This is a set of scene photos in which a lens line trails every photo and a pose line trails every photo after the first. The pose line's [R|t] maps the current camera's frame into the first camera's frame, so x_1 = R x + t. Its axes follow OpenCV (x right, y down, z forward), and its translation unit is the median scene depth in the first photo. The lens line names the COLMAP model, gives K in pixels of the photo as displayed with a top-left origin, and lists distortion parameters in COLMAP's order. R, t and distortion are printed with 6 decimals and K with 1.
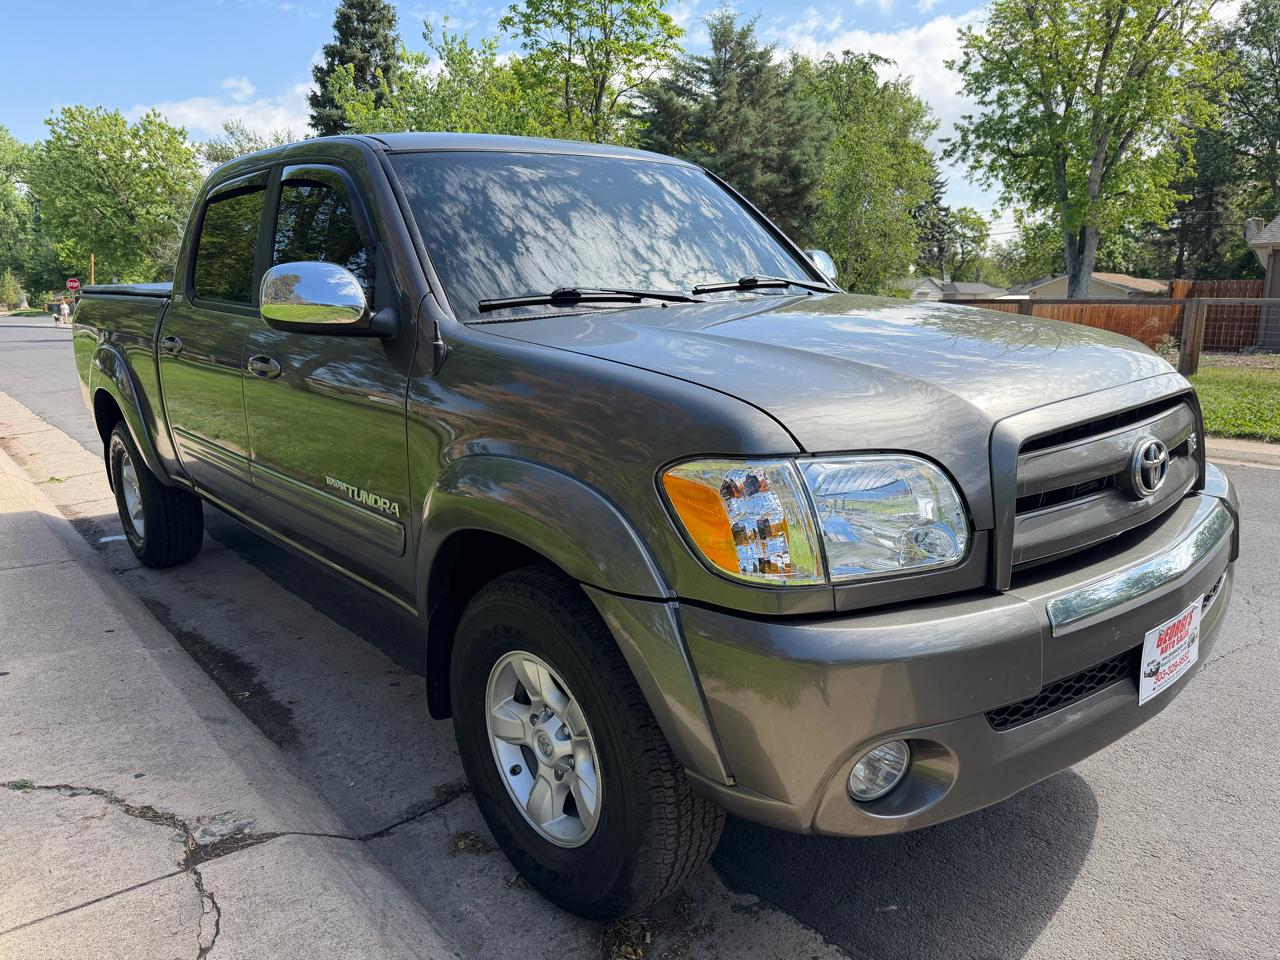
lens RADIAL K [[933.3, 0, 640.0], [0, 933.3, 480.0], [0, 0, 1]] dist [0.002505, 0.002155]
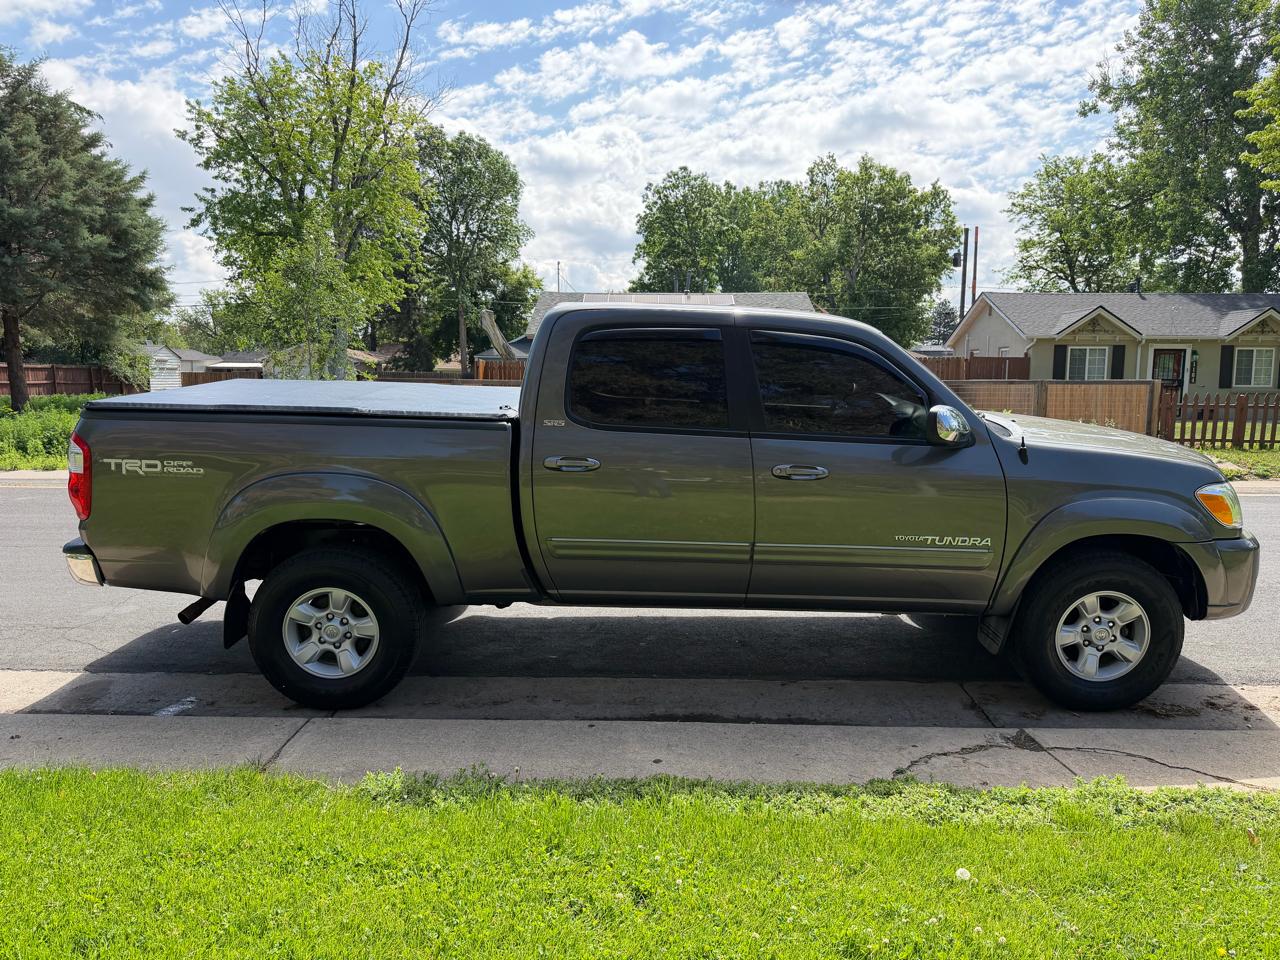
lens RADIAL K [[919.0, 0, 634.8], [0, 919.0, 503.9], [0, 0, 1]] dist [0.030438, -0.042924]
pose [[0.642067, -0.109737, 0.758754, -0.153544], [0.137868, 0.990095, 0.026531, -0.013559], [-0.754150, 0.087573, 0.650837, 0.027699]]
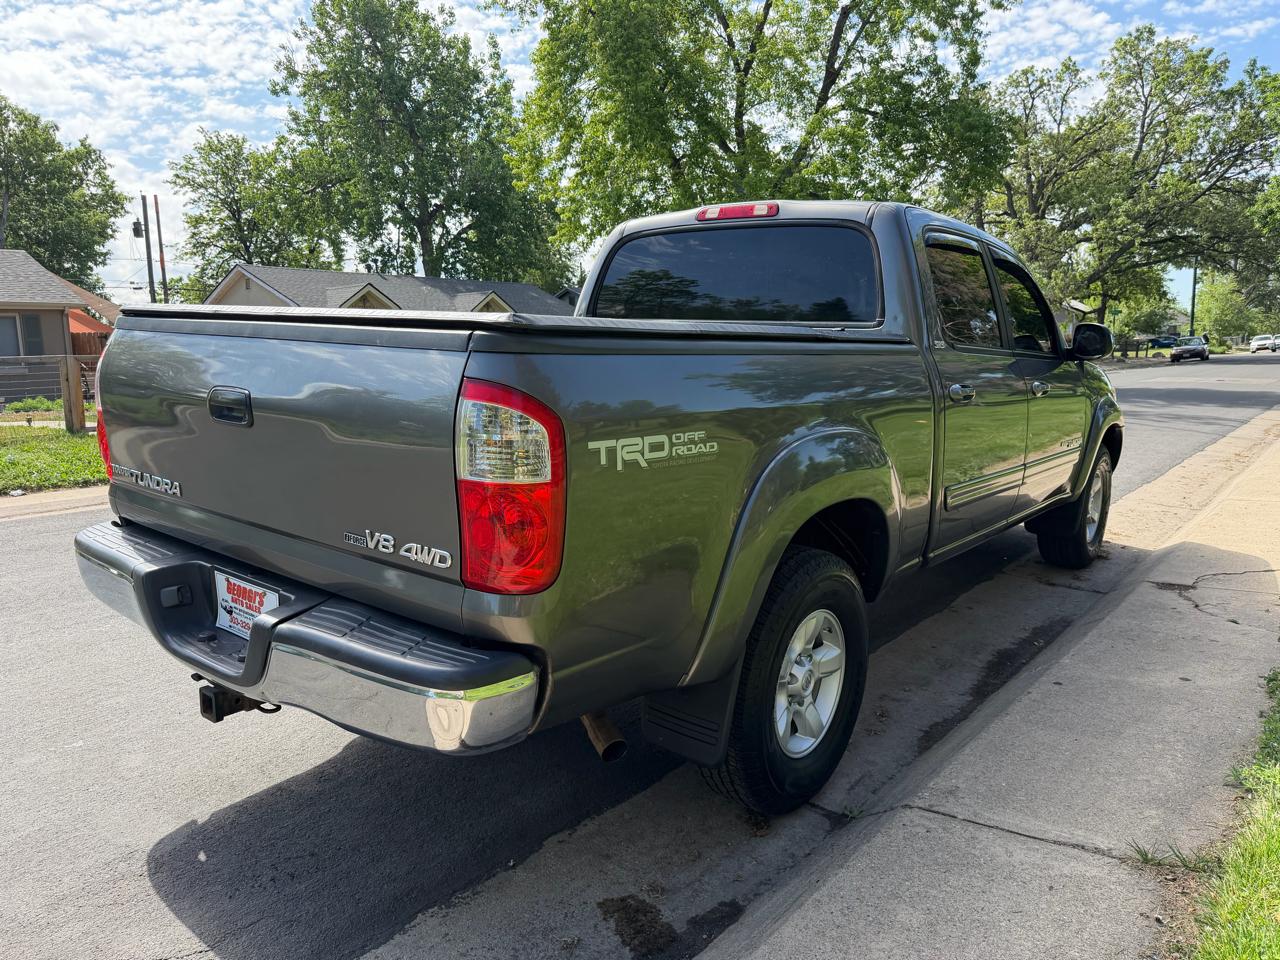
lens RADIAL K [[933.3, 0, 640.0], [0, 933.3, 480.0], [0, 0, 1]] dist [0.002505, 0.002155]
pose [[-0.215765, -0.133943, 0.967215, -0.159718], [0.200599, 0.963338, 0.178155, -0.034197], [-0.955618, 0.232462, -0.180986, 0.176360]]
